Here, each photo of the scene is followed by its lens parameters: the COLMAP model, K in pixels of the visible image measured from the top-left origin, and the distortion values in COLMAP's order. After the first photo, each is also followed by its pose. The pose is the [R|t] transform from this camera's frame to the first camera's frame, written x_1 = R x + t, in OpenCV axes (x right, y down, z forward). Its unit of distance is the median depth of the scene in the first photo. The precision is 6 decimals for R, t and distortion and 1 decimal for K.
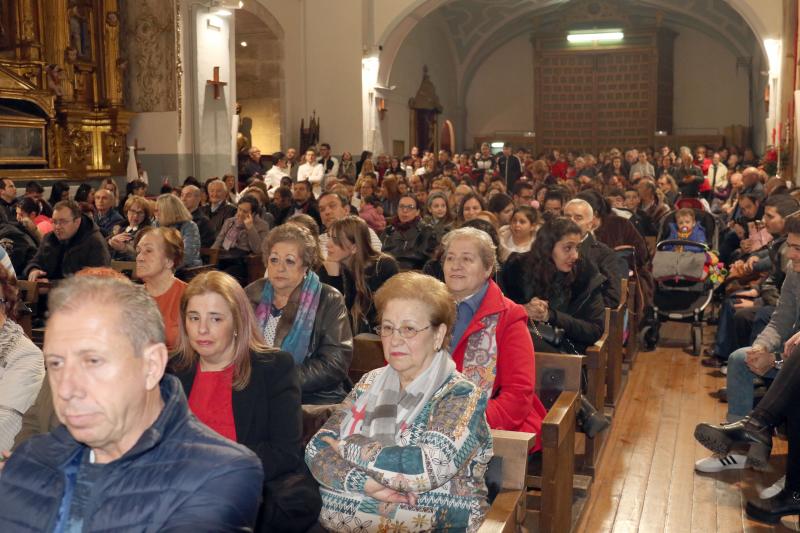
lens RADIAL K [[874.4, 0, 403.5], [0, 874.4, 256.7], [0, 0, 1]] dist [-0.092487, 0.045674]
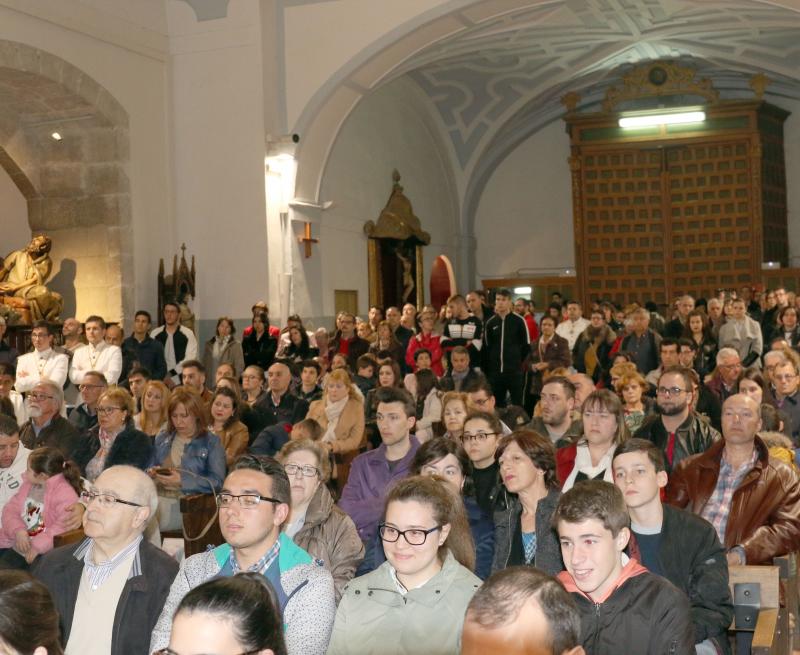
lens RADIAL K [[1076.6, 0, 499.9], [0, 1076.6, 325.6], [0, 0, 1]] dist [-0.091591, 0.012430]
pose [[0.998999, -0.028924, 0.034112, 0.073494], [0.031904, 0.995403, -0.090308, -0.035085], [-0.031343, 0.091306, 0.995329, 0.237972]]
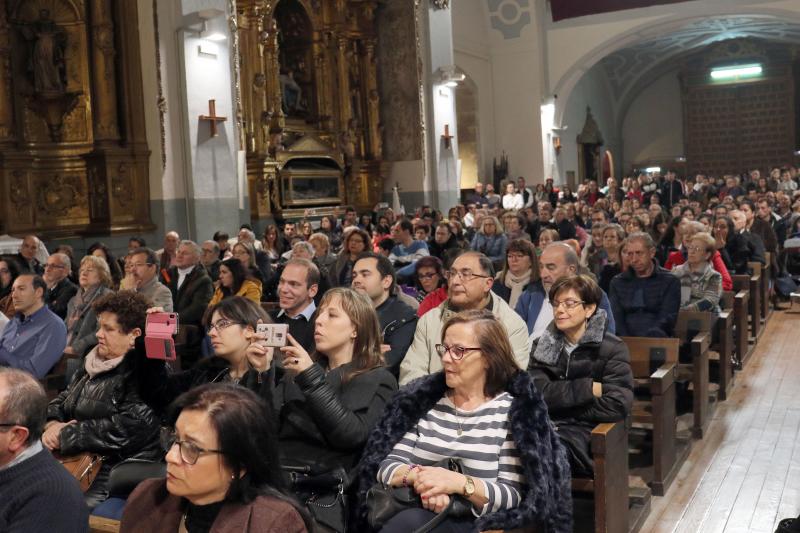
lens RADIAL K [[874.4, 0, 403.5], [0, 874.4, 256.7], [0, 0, 1]] dist [-0.092487, 0.045674]
pose [[0.987397, -0.035853, -0.154145, -0.049551], [0.030983, 0.998946, -0.033881, 0.016246], [0.155197, 0.028678, 0.987467, -0.197008]]
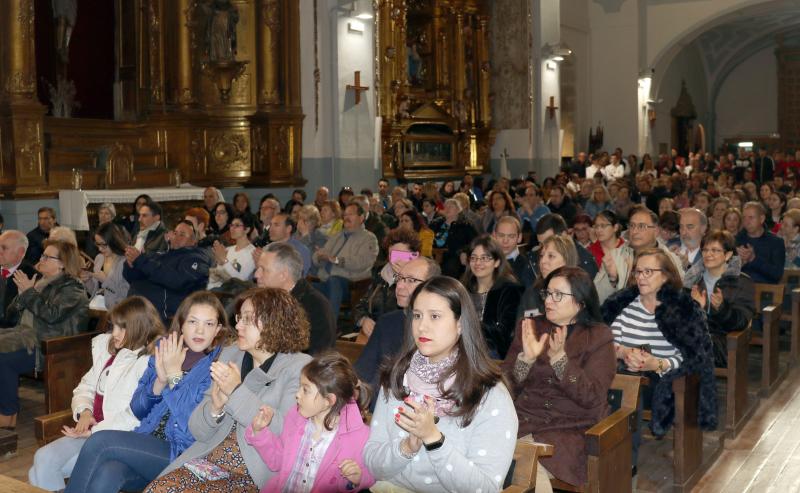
lens RADIAL K [[908.7, 0, 398.0], [0, 908.7, 207.0], [0, 0, 1]] dist [-0.070907, 0.046542]
pose [[0.972868, 0.007012, -0.231253, -0.070962], [-0.018537, 0.998690, -0.047701, 0.021616], [0.230615, 0.050694, 0.971724, -0.291086]]
